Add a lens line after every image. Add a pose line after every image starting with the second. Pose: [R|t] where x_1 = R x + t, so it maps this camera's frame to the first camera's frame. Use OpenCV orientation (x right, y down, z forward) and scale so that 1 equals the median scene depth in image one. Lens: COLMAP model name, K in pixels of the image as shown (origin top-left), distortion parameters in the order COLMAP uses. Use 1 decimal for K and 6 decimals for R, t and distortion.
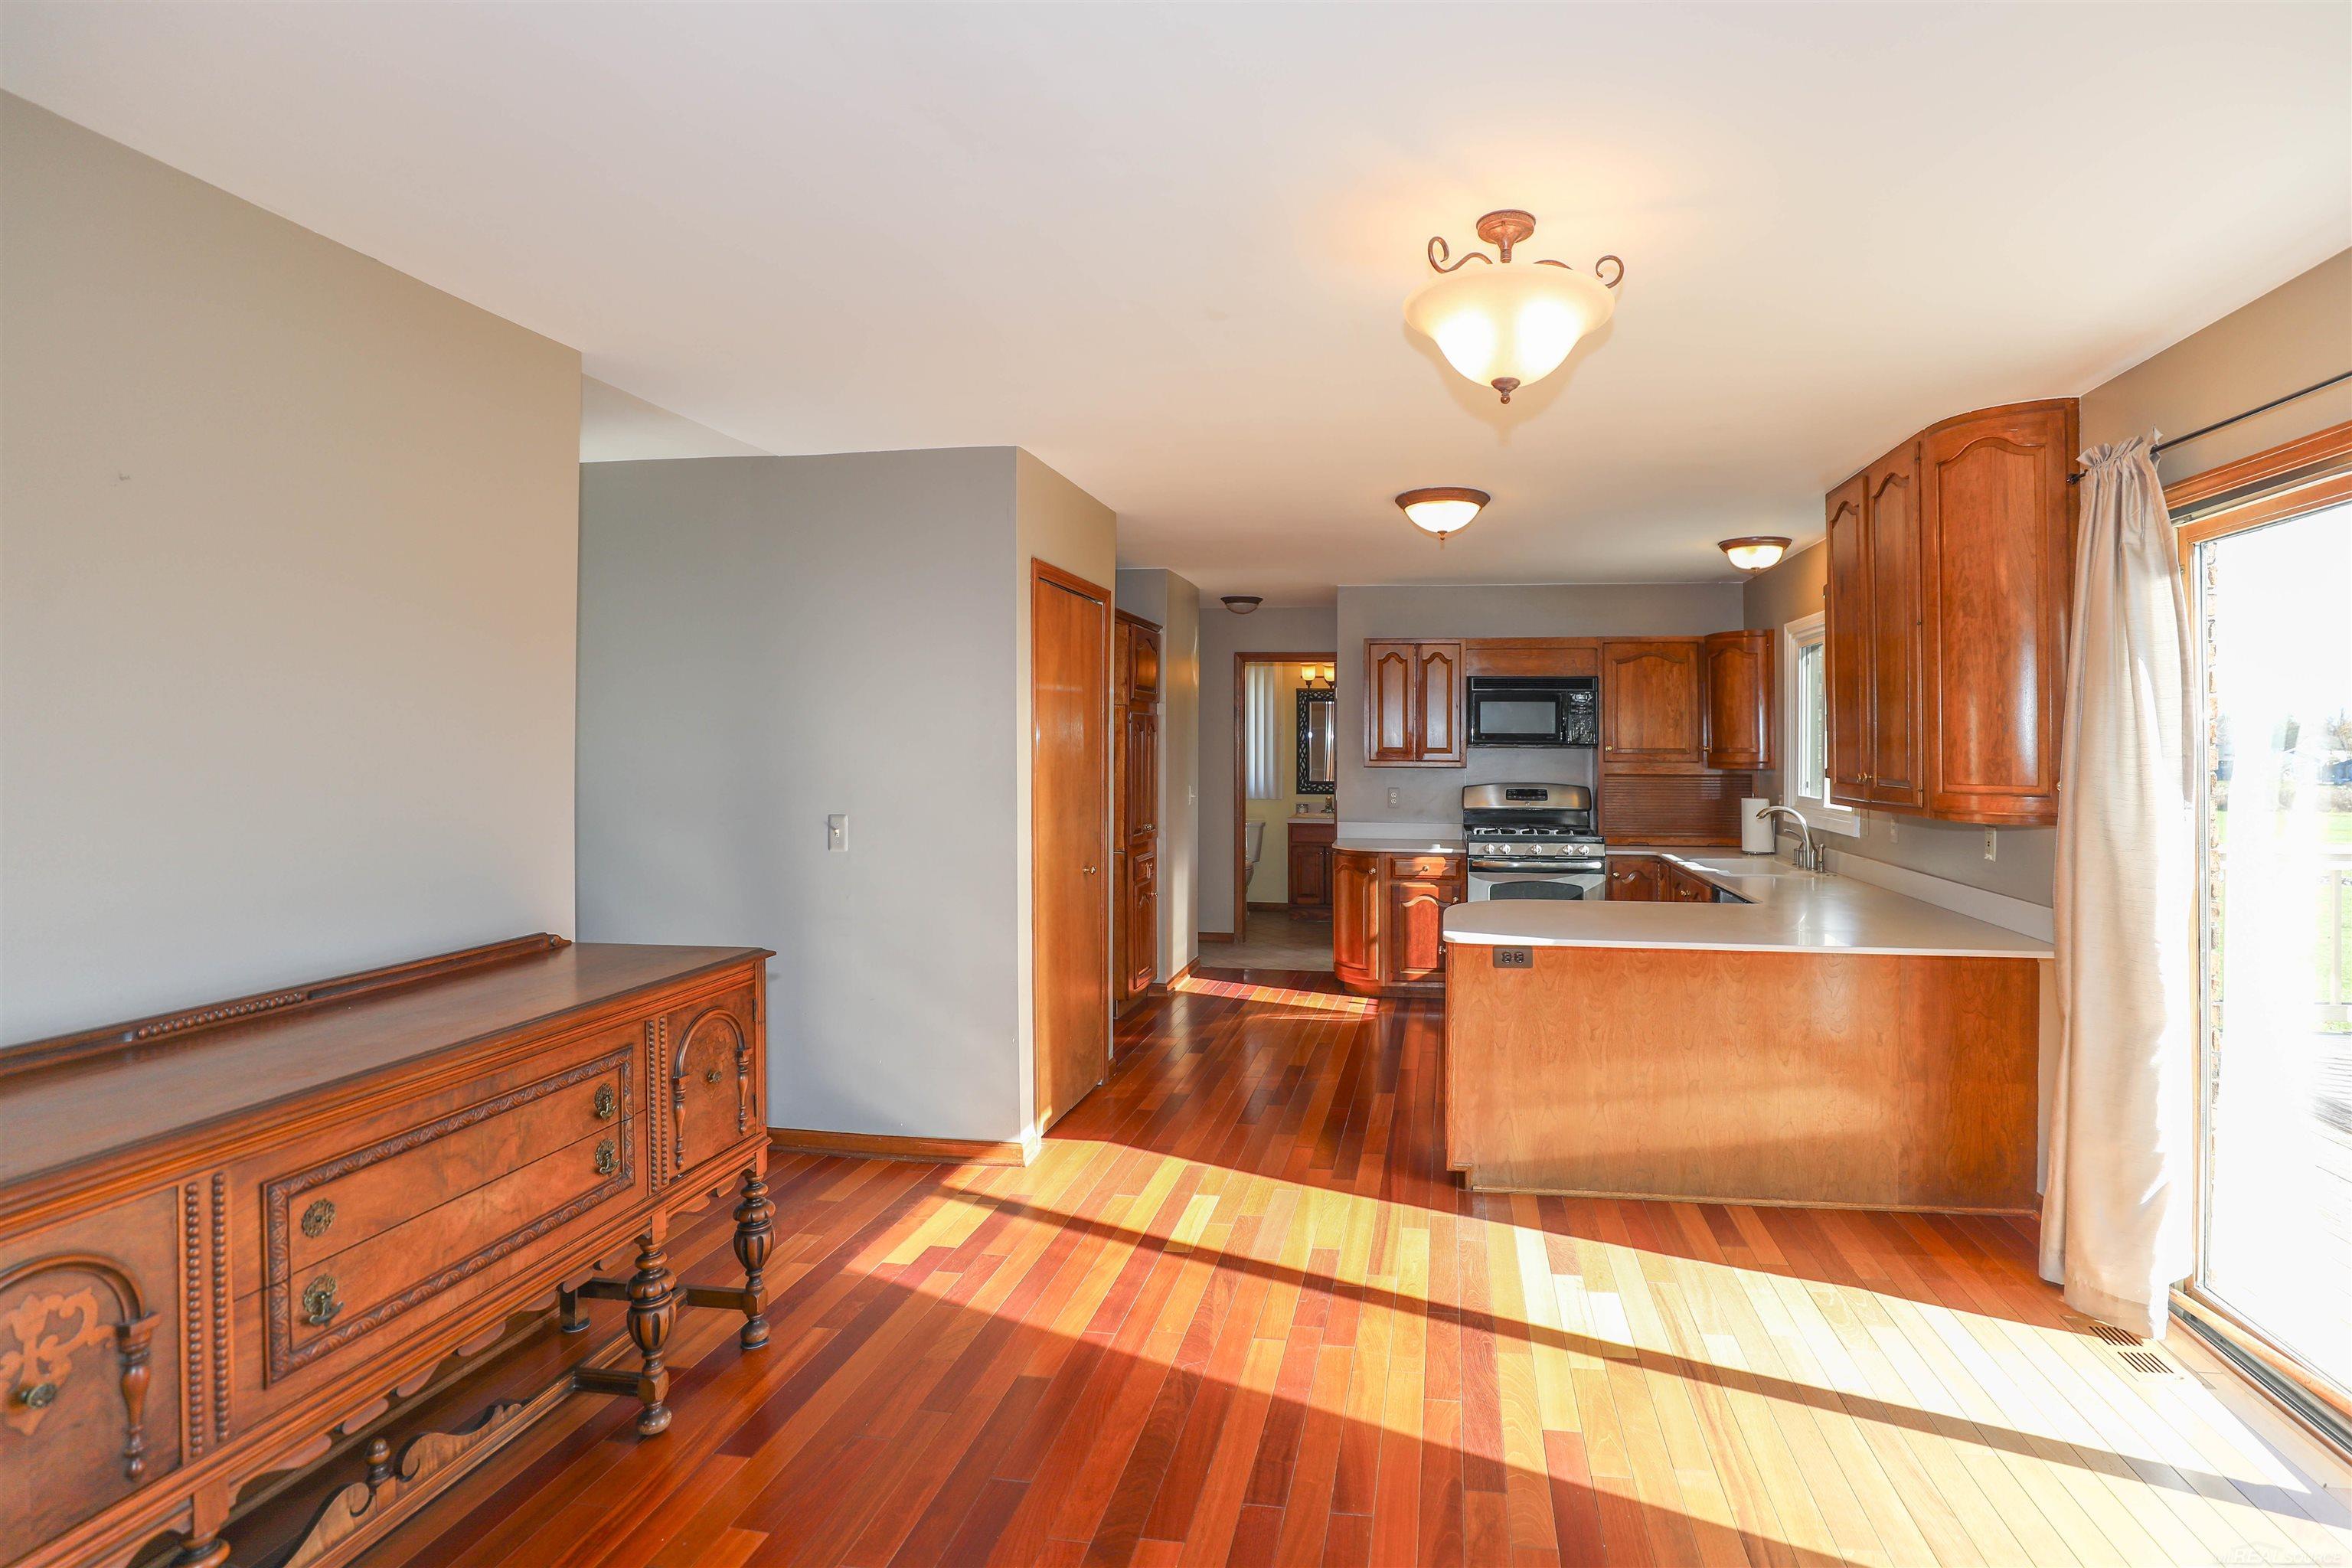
lens RADIAL K [[1124.3, 0, 1266.6], [0, 1124.3, 742.1], [0, 0, 1]] dist [-0.039488, 0.010780]
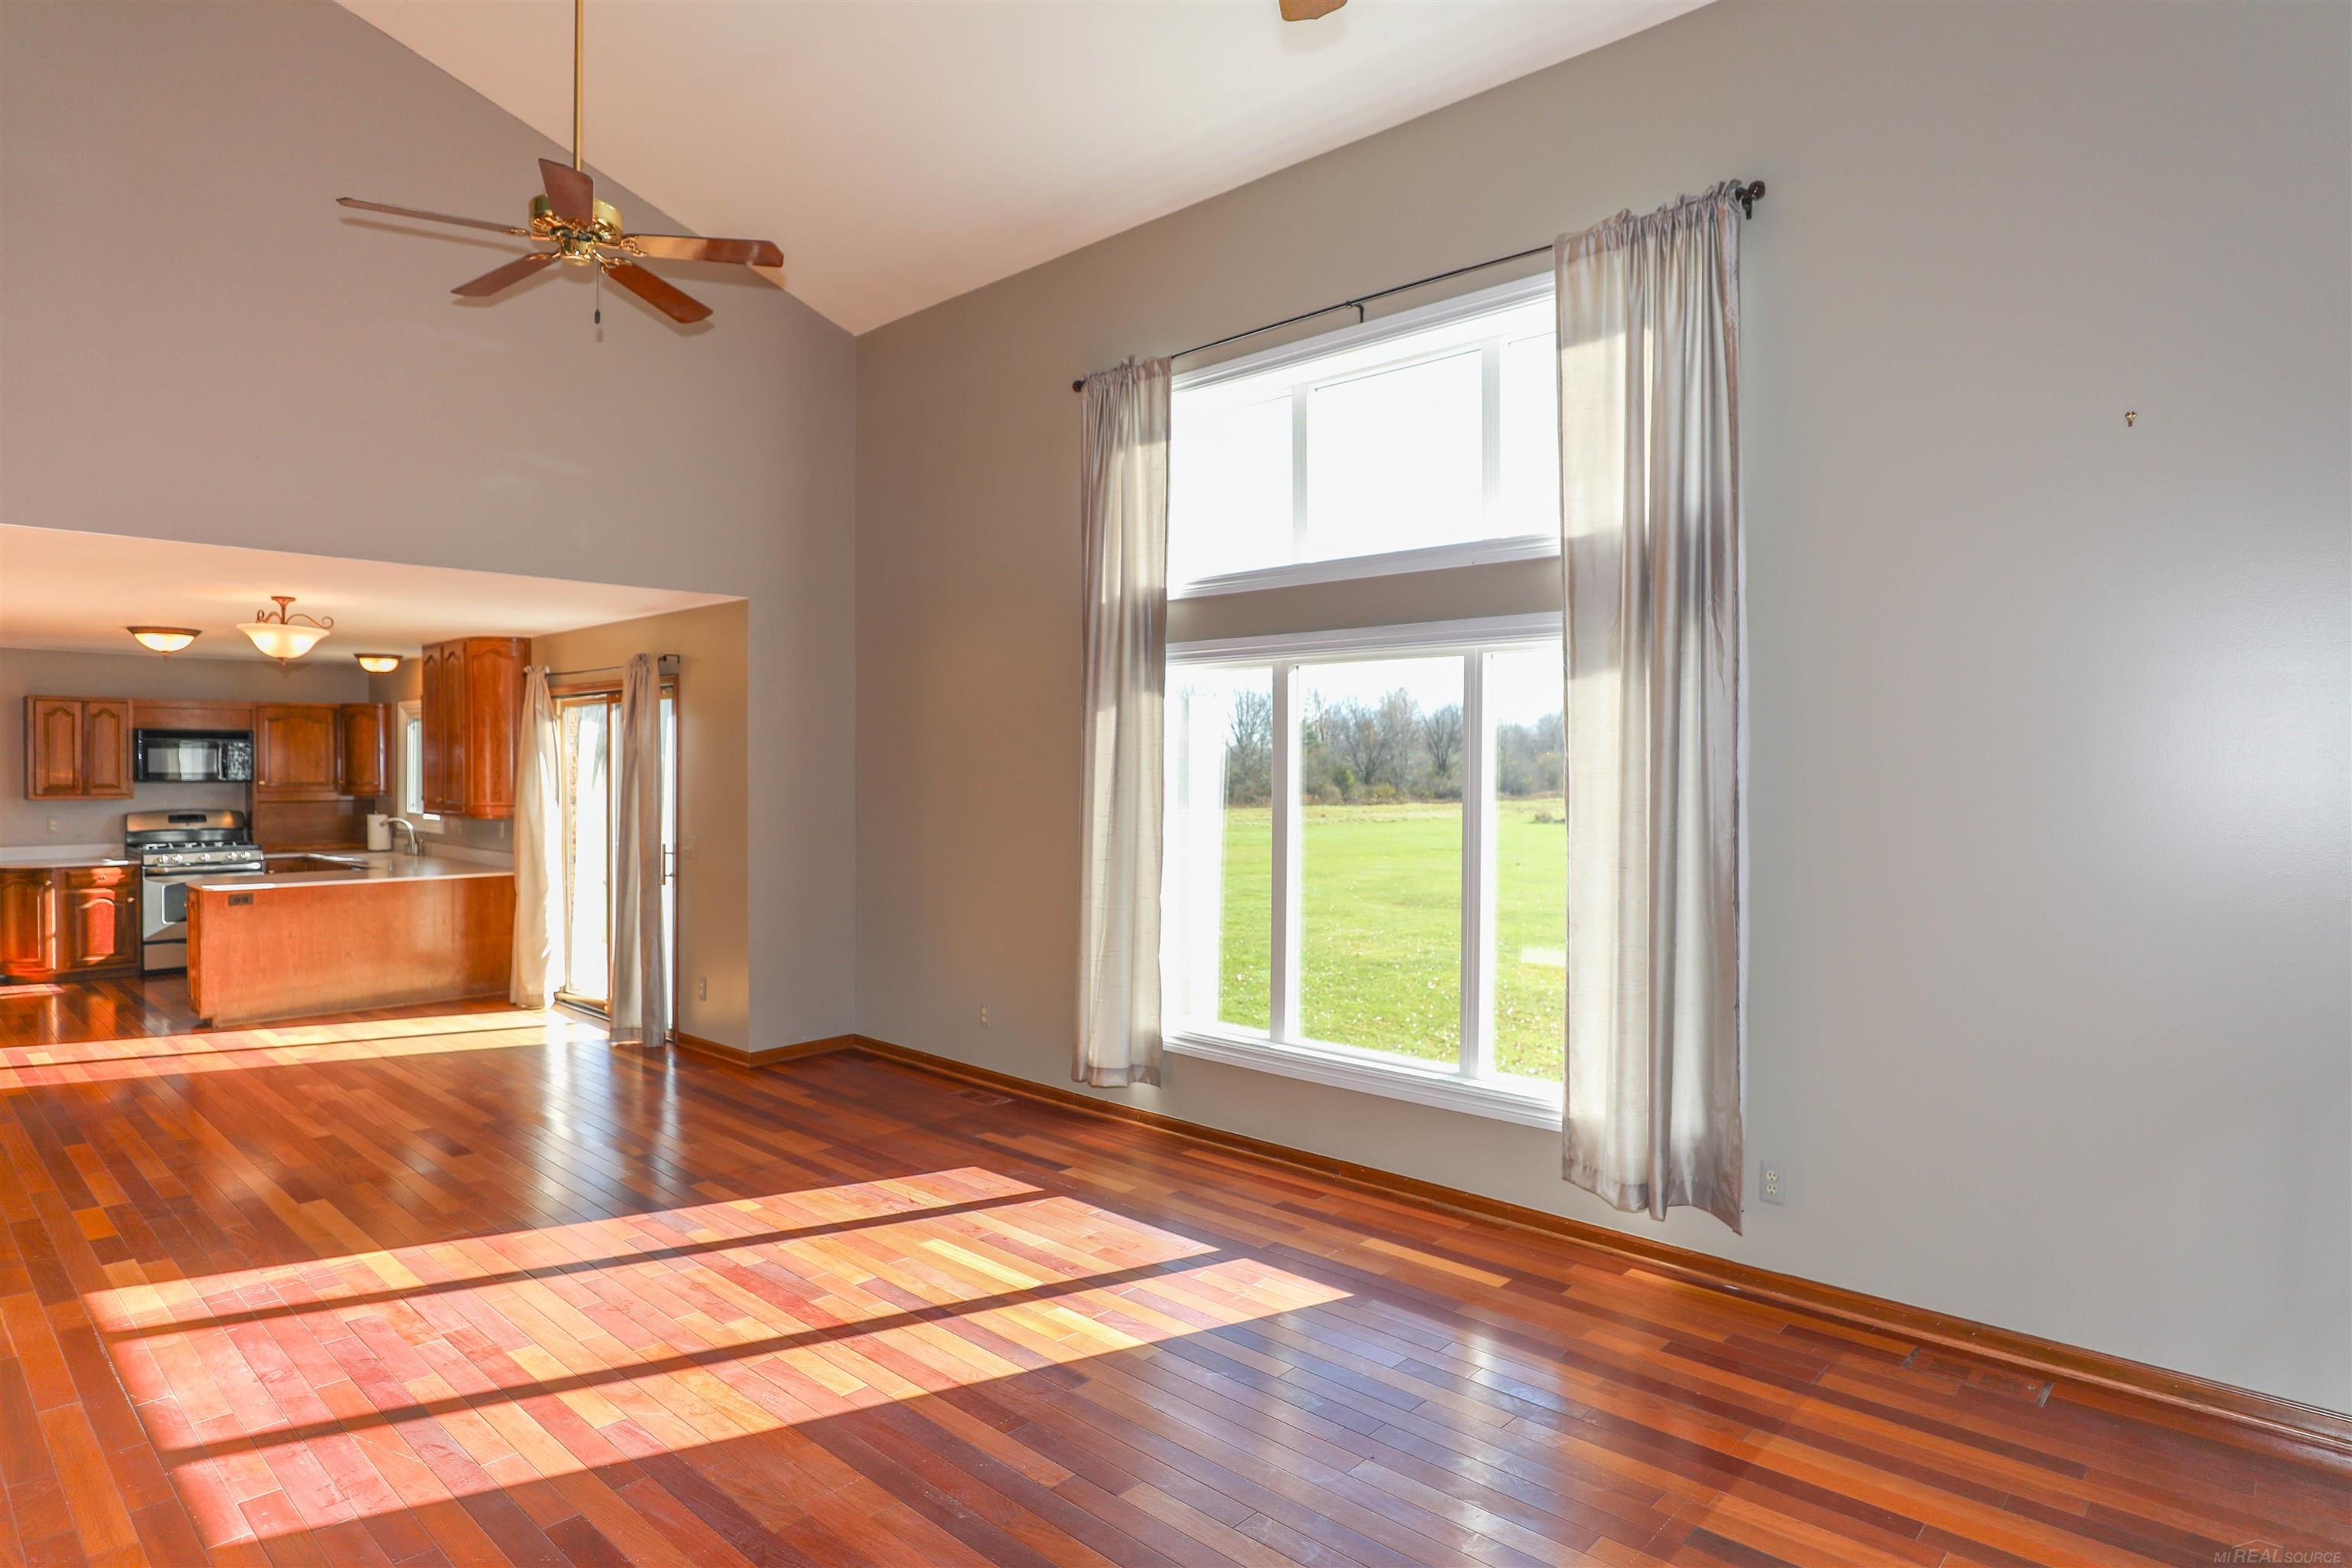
lens RADIAL K [[1412.6, 0, 1259.3], [0, 1412.6, 771.7], [0, 0, 1]] dist [-0.002305, -0.000484]
pose [[0.559659, -0.007109, 0.828692, -0.790020], [-0.004229, 0.999926, 0.011433, -0.058187], [-0.828712, -0.009903, 0.559588, -1.752230]]
